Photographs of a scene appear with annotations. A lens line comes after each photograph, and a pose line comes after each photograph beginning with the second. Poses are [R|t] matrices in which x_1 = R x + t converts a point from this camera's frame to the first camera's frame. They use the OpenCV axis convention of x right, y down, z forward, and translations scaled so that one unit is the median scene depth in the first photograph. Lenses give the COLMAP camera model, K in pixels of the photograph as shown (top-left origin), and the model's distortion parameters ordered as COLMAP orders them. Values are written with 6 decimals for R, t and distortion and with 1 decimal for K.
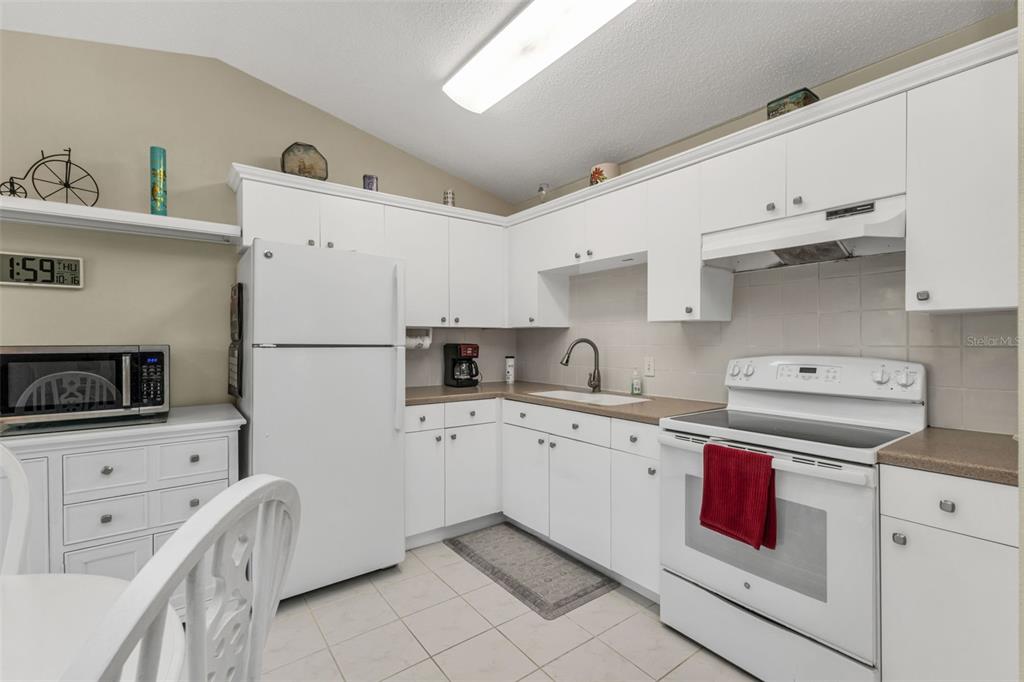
lens RADIAL K [[449.7, 0, 514.6], [0, 449.7, 344.5], [0, 0, 1]] dist [0.013118, -0.004375]
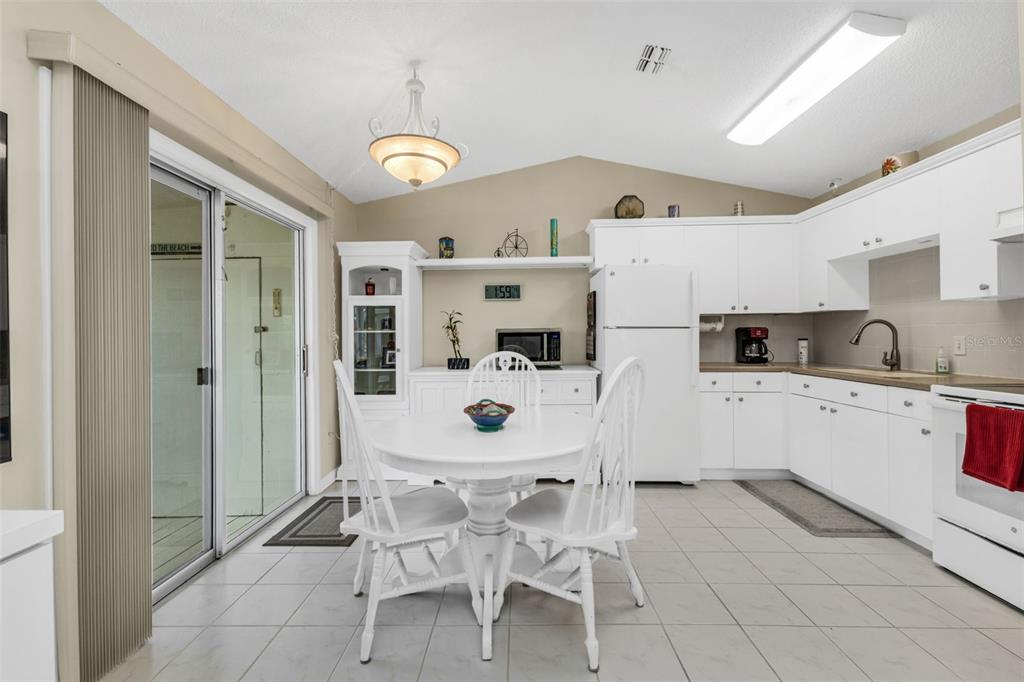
lens RADIAL K [[449.7, 0, 510.4], [0, 449.7, 336.0], [0, 0, 1]] dist [0.013118, -0.004375]
pose [[0.788357, -0.007035, -0.615178, 0.154817], [0.003649, 0.999970, -0.006759, 0.036493], [0.615207, 0.003084, 0.788359, -0.460795]]
